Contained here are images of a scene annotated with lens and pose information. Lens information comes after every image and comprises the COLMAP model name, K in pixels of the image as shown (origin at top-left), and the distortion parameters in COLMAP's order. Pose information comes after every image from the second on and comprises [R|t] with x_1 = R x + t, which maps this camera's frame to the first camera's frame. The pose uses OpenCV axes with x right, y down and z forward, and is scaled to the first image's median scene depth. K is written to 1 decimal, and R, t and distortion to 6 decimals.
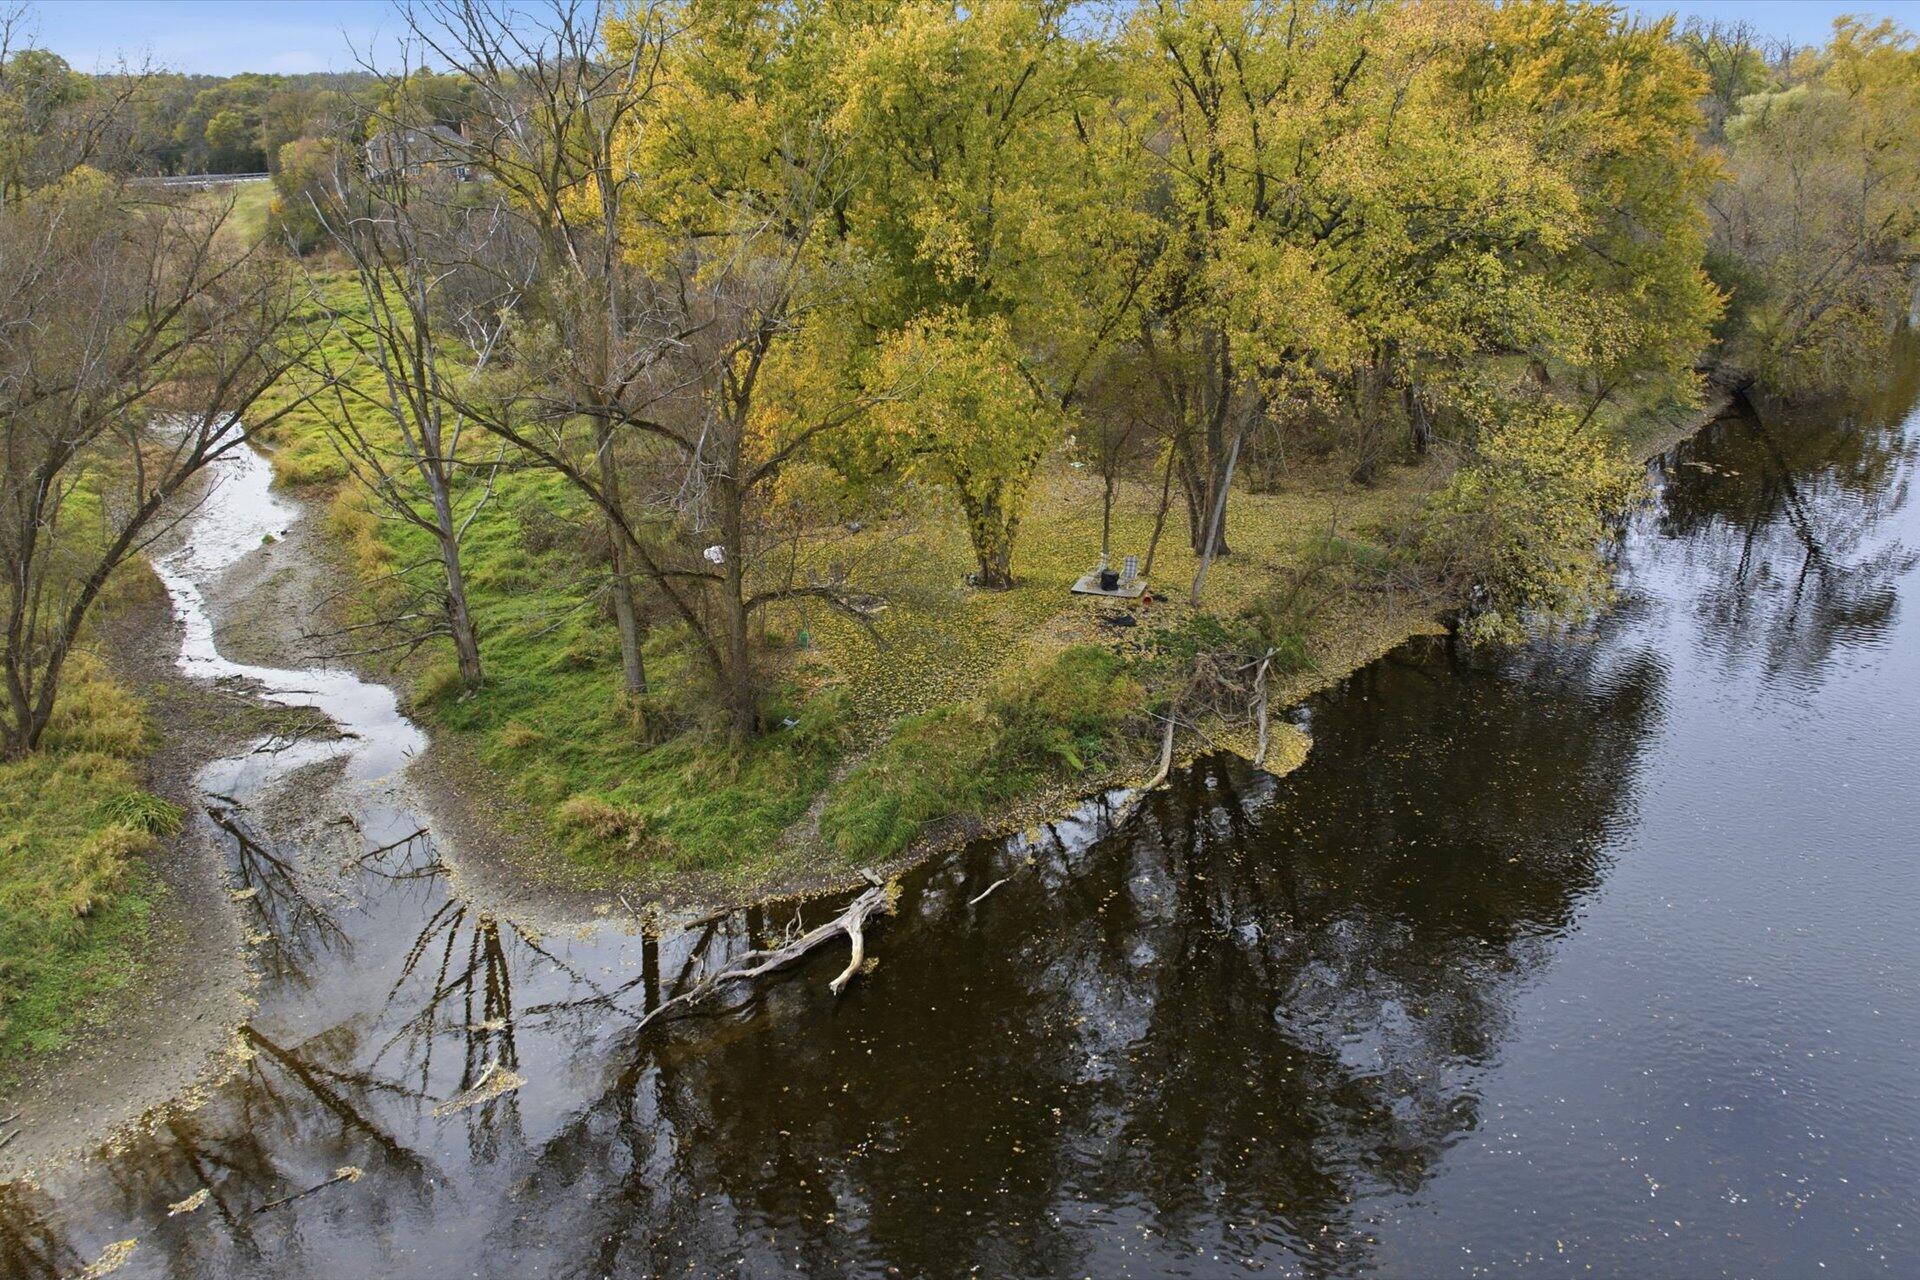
lens RADIAL K [[1585.2, 0, 960.0], [0, 1585.2, 640.0], [0, 0, 1]] dist [-0.034282, -0.004764]
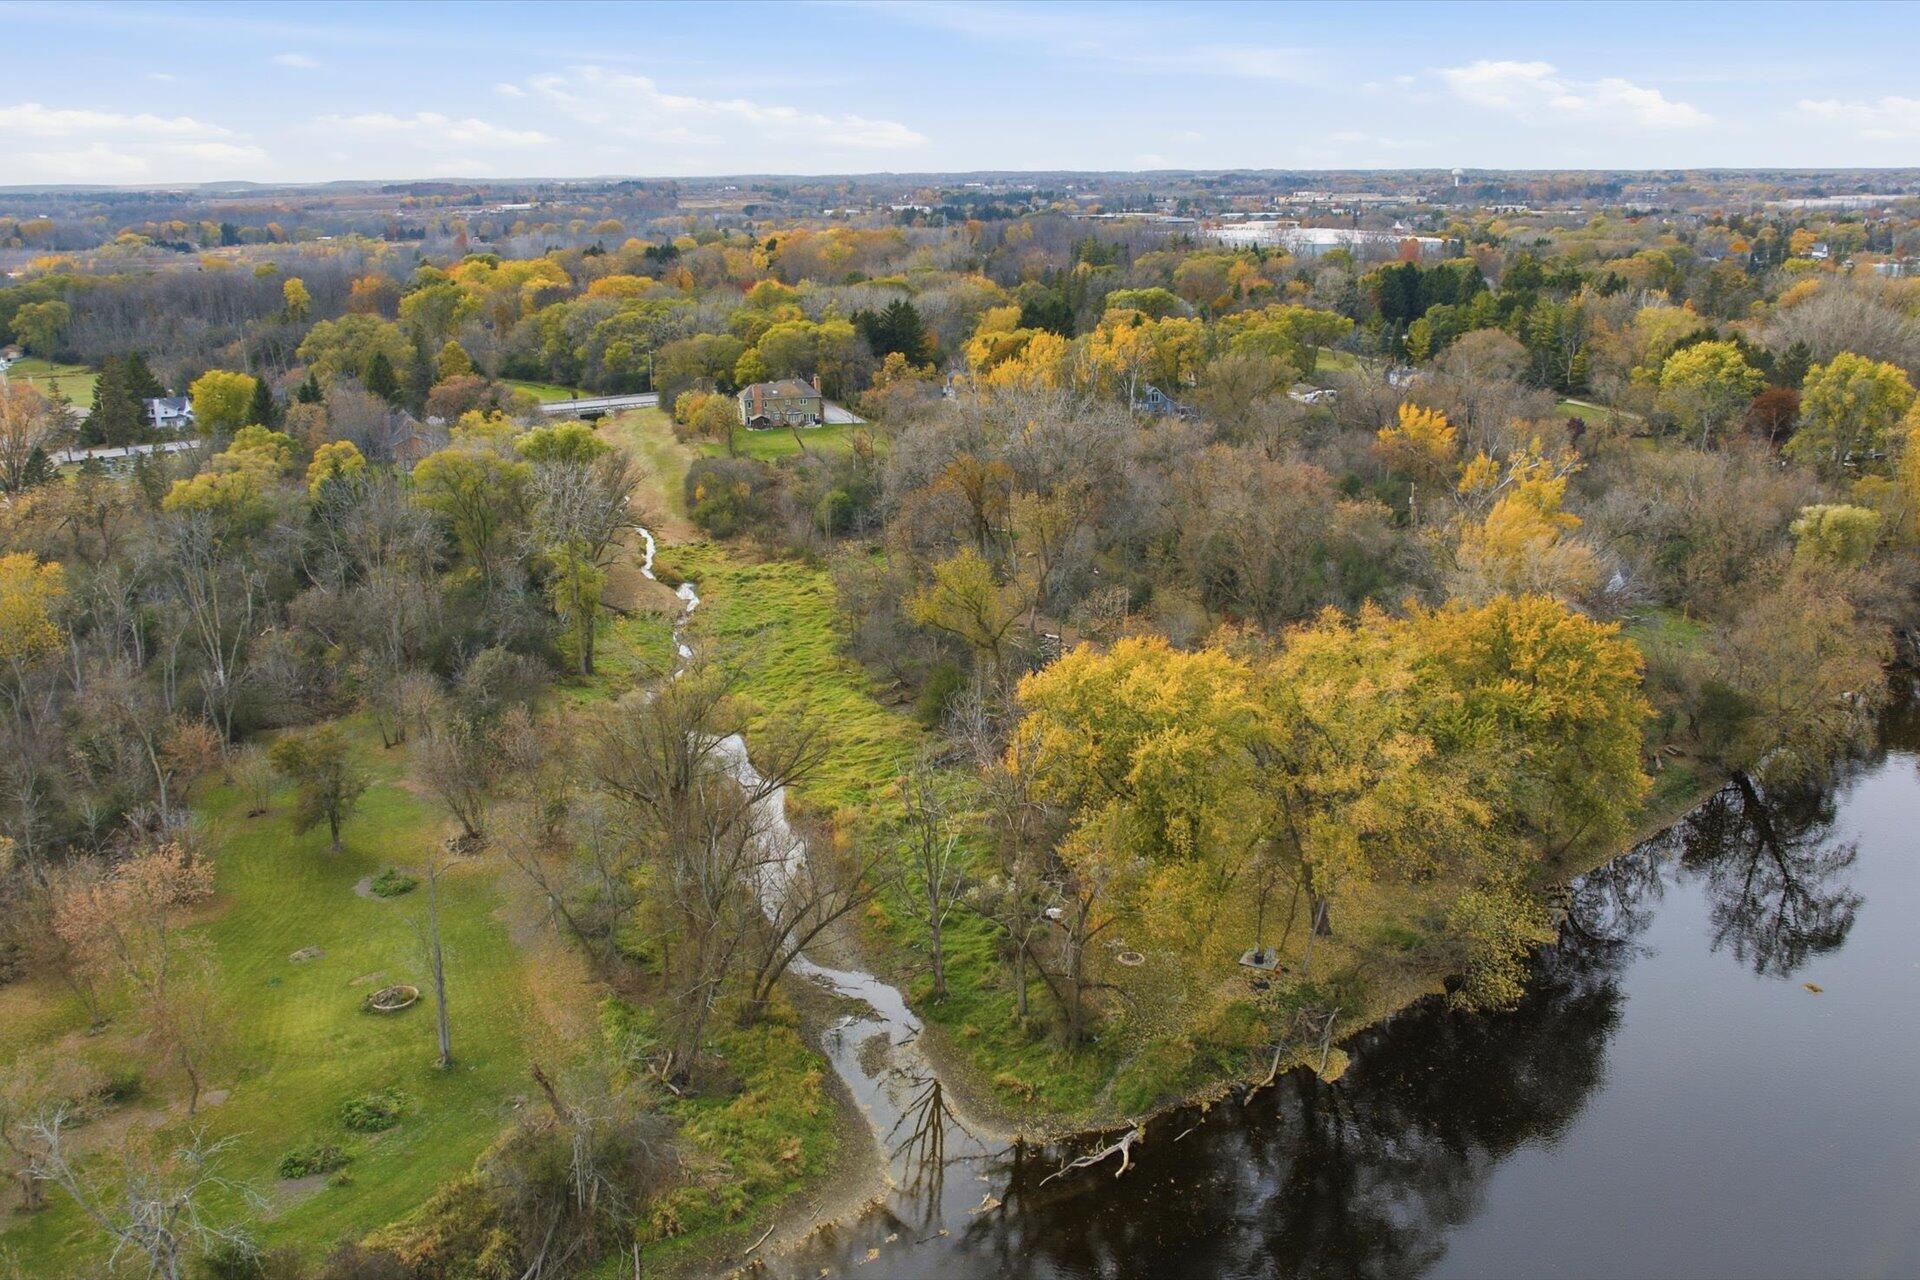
lens RADIAL K [[1539.7, 0, 960.0], [0, 1539.7, 640.0], [0, 0, 1]] dist [-0.000429, -0.085506]
pose [[0.985907, 0.041869, -0.161968, 0.024954], [-0.052152, 0.996849, -0.059762, -0.336586], [0.158956, 0.067367, 0.984985, -1.077625]]
